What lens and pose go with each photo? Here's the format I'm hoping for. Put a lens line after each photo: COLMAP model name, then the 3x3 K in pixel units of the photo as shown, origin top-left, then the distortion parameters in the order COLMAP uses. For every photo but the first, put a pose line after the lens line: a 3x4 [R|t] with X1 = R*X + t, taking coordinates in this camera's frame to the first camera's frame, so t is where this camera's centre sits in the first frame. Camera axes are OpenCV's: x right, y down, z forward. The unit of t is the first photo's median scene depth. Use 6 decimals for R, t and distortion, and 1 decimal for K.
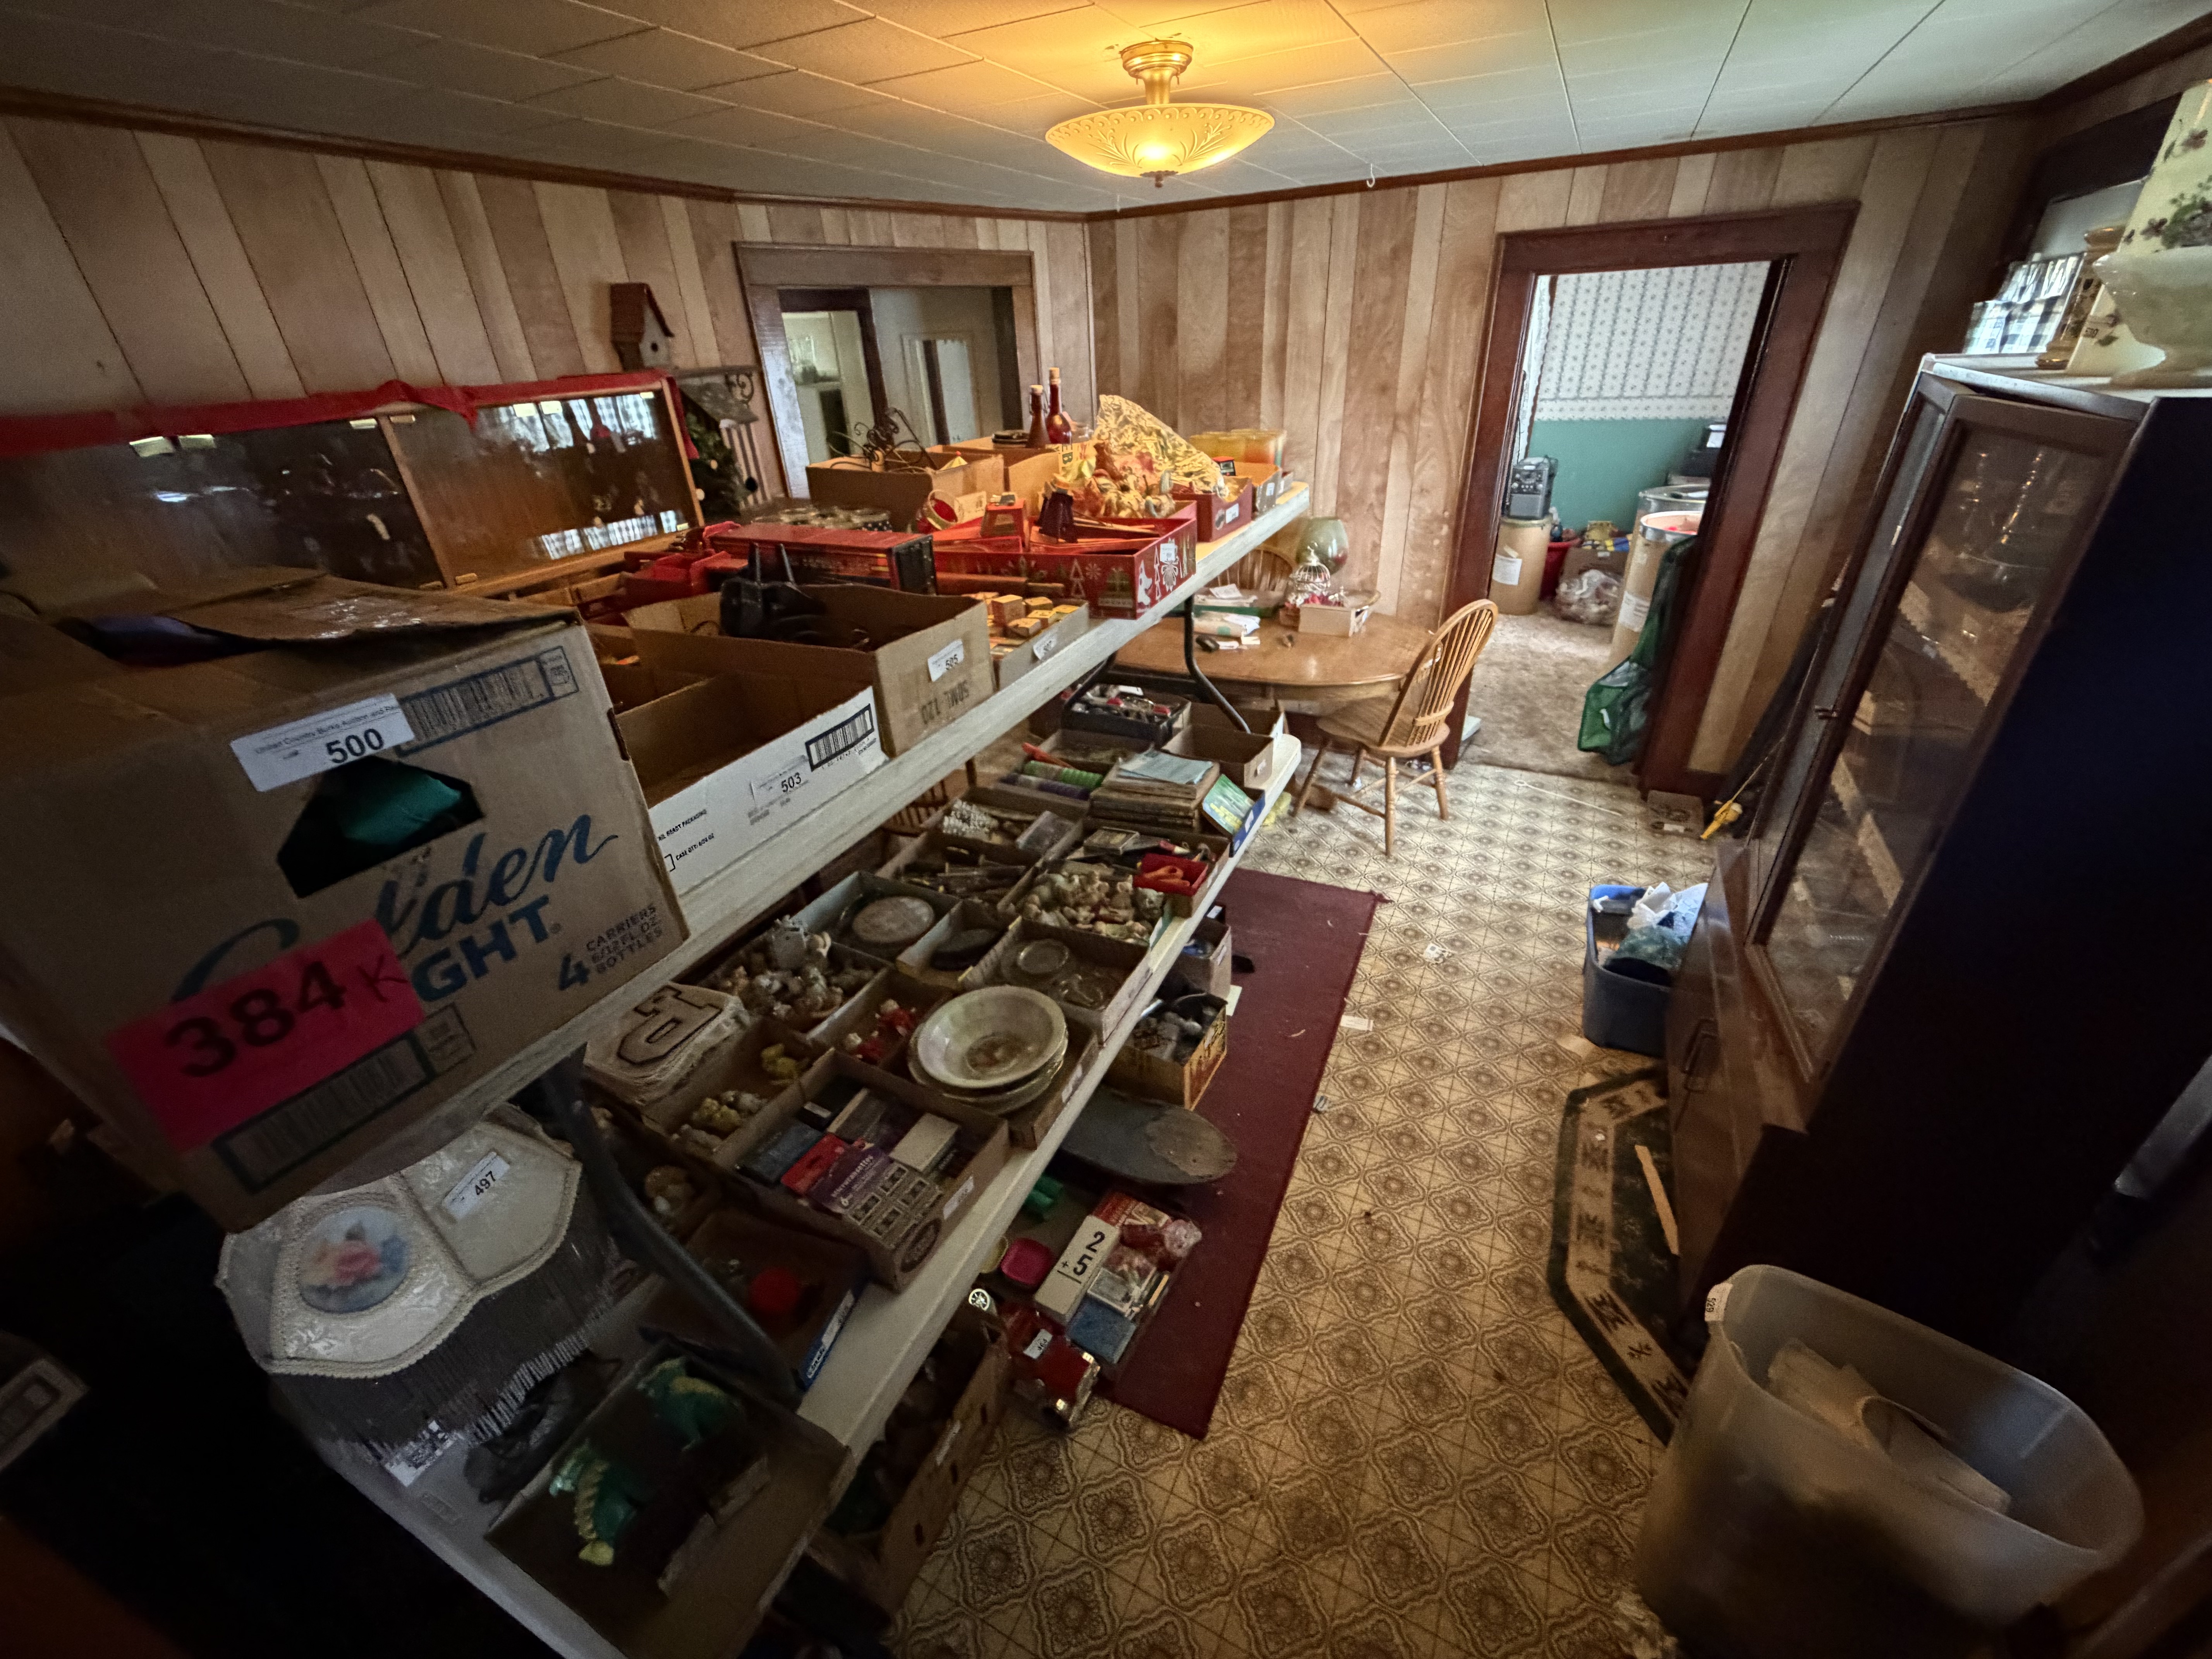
lens RADIAL K [[878.0, 0, 1095.5], [0, 878.0, 836.9], [0, 0, 1]] dist [-0.001903, 0.000393]
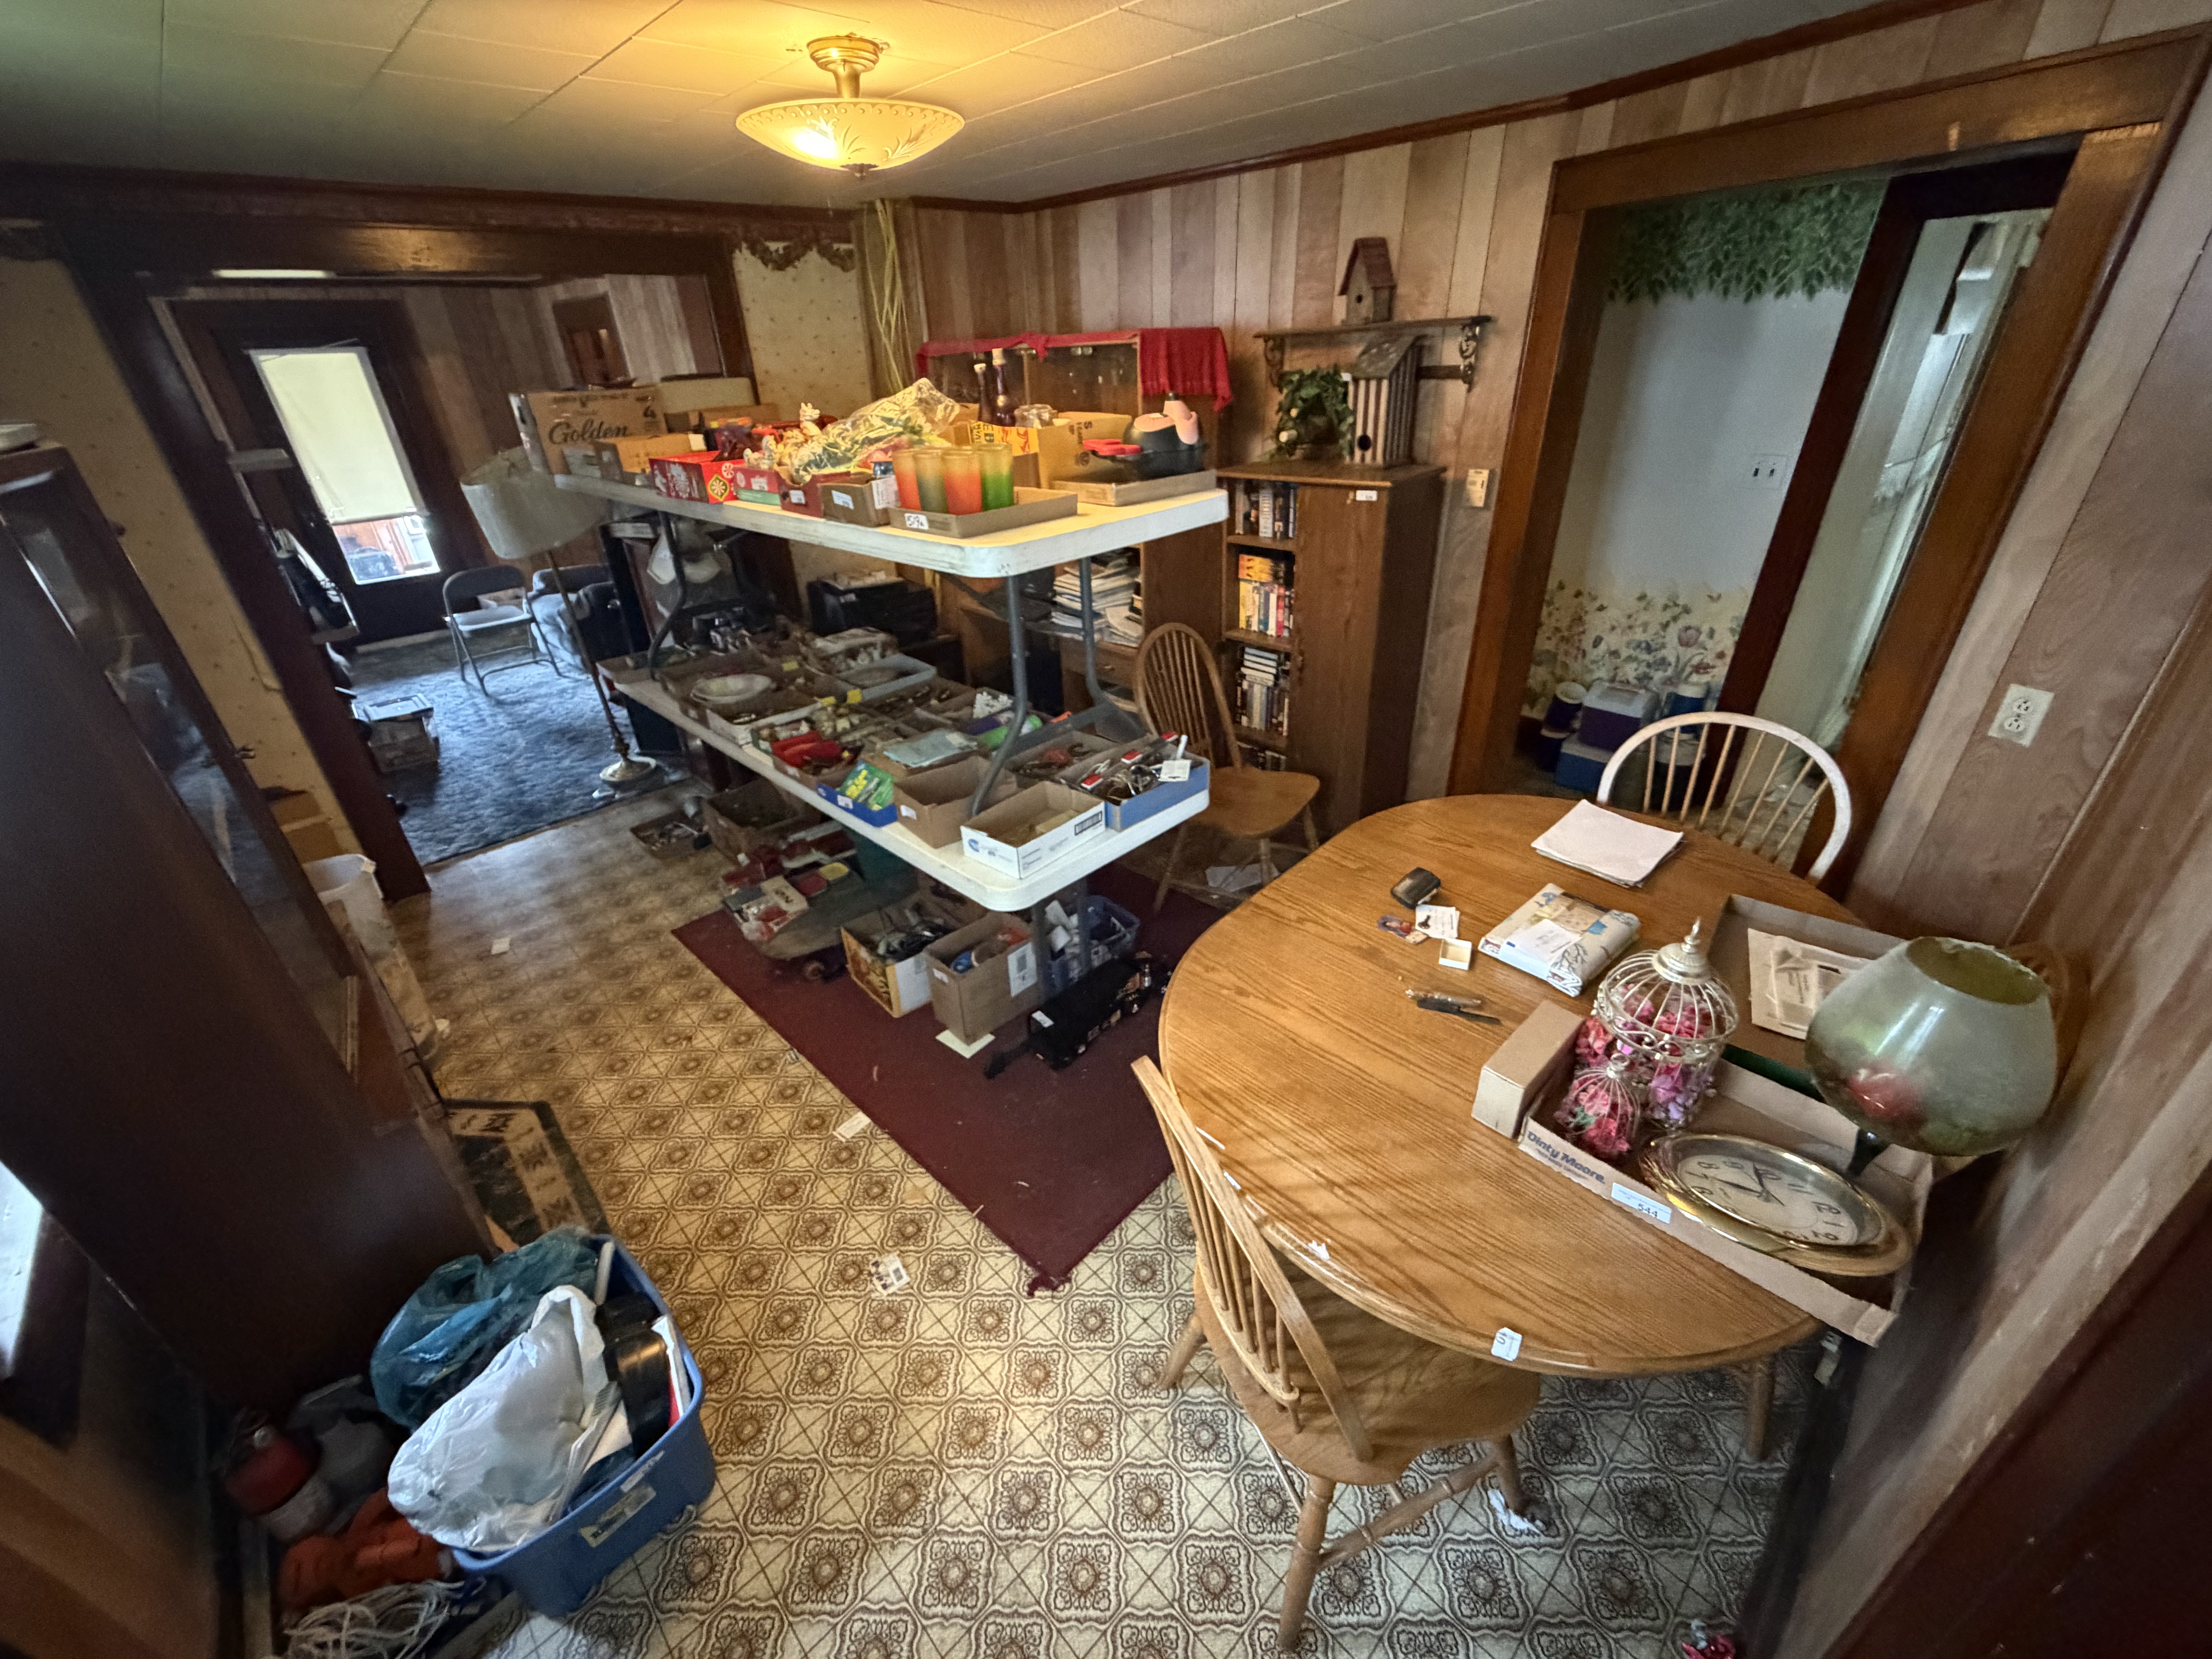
lens RADIAL K [[878.0, 0, 1091.9], [0, 878.0, 830.6], [0, 0, 1]] dist [-0.001903, 0.000393]
pose [[-0.328106, 0.512456, -0.793559, 0.760205], [-0.420274, 0.673154, 0.608469, -0.618267], [0.846000, 0.533154, -0.005494, 1.046216]]
